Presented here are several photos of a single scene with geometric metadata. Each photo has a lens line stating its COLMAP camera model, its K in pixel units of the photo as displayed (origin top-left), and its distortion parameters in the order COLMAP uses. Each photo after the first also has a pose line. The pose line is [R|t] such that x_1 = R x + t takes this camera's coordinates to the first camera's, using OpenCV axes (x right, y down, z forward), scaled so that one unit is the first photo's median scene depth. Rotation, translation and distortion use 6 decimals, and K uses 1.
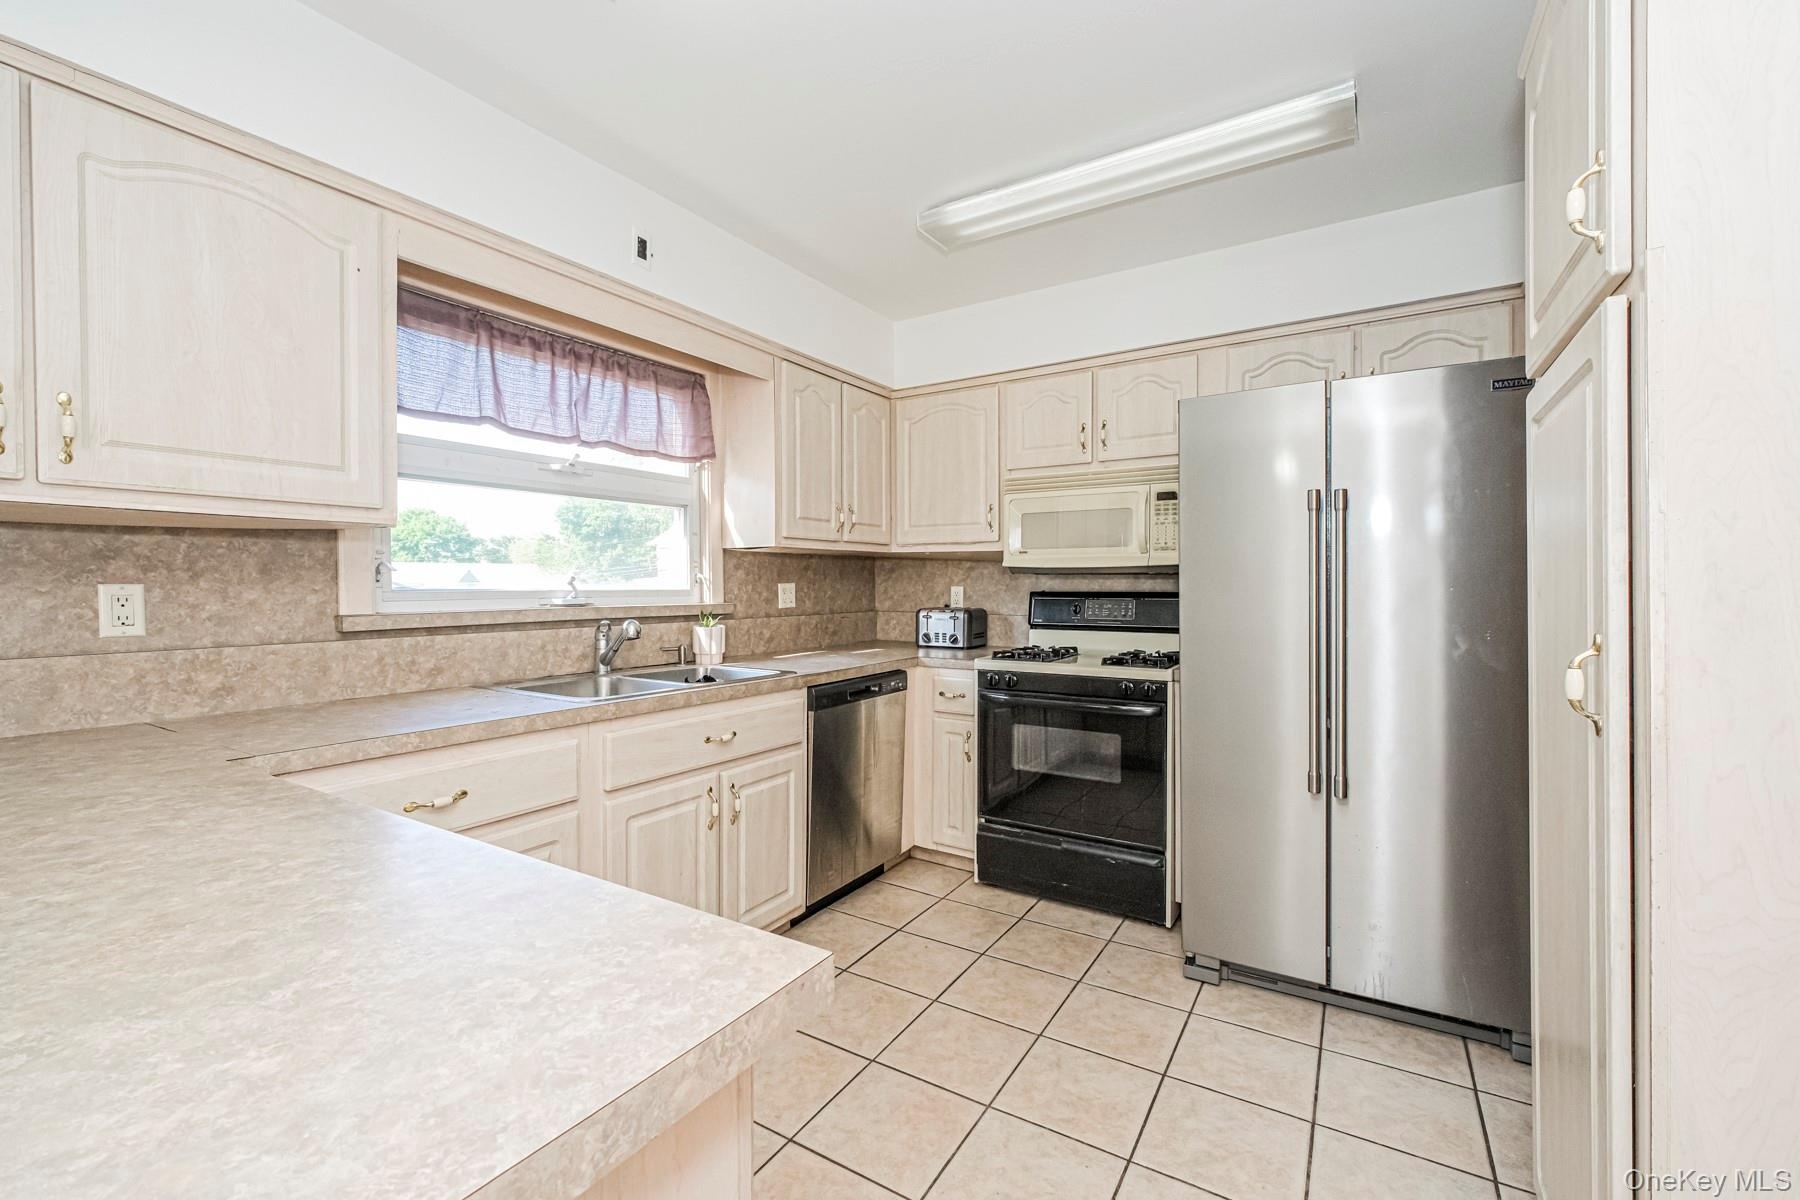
lens RADIAL K [[749.7, 0, 900.0], [0, 749.7, 600.0], [0, 0, 1]] dist [0.000357, 0.000046]
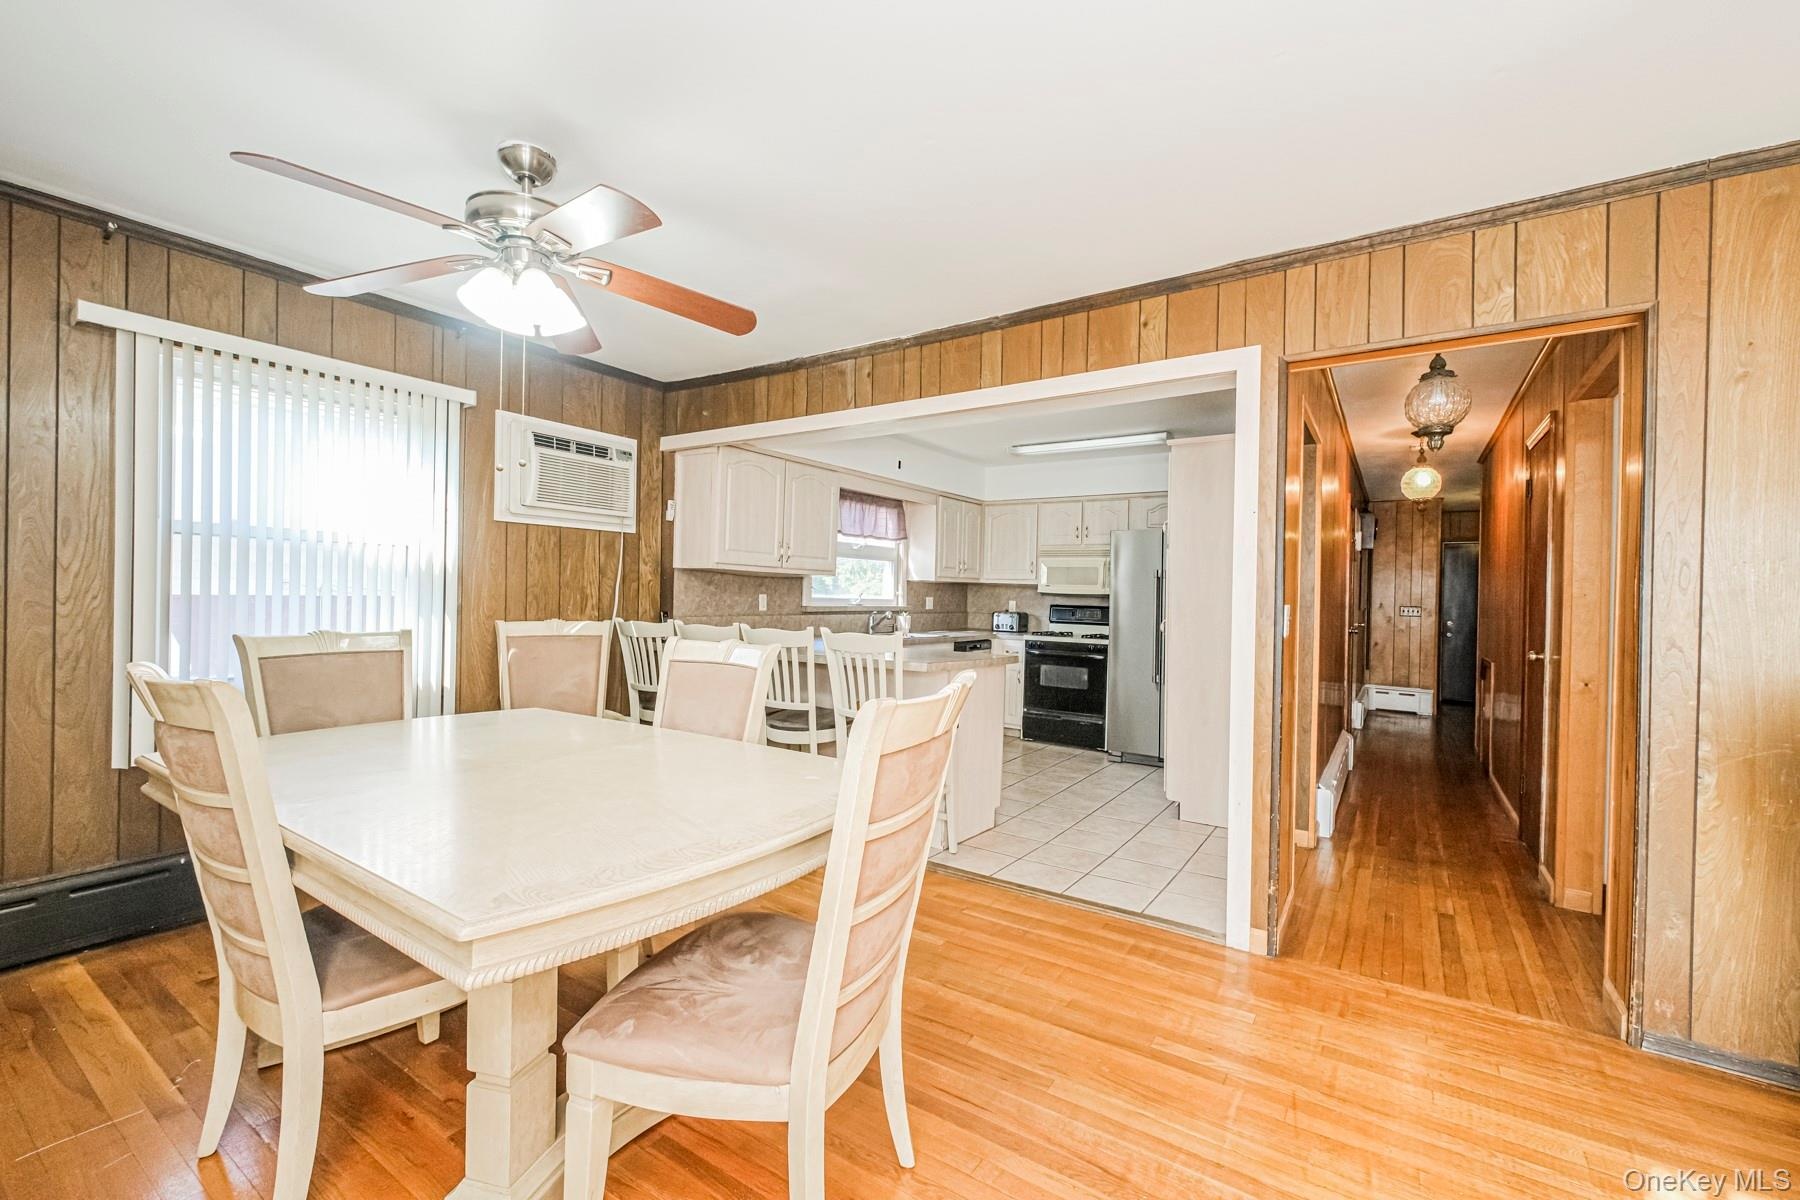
lens RADIAL K [[749.7, 0, 900.0], [0, 749.7, 600.0], [0, 0, 1]] dist [0.000357, 0.000046]
pose [[0.999163, 0.027952, -0.029875, -0.192135], [-0.028298, 0.999537, -0.011224, 0.012193], [0.029548, 0.012060, 0.999491, -1.154076]]
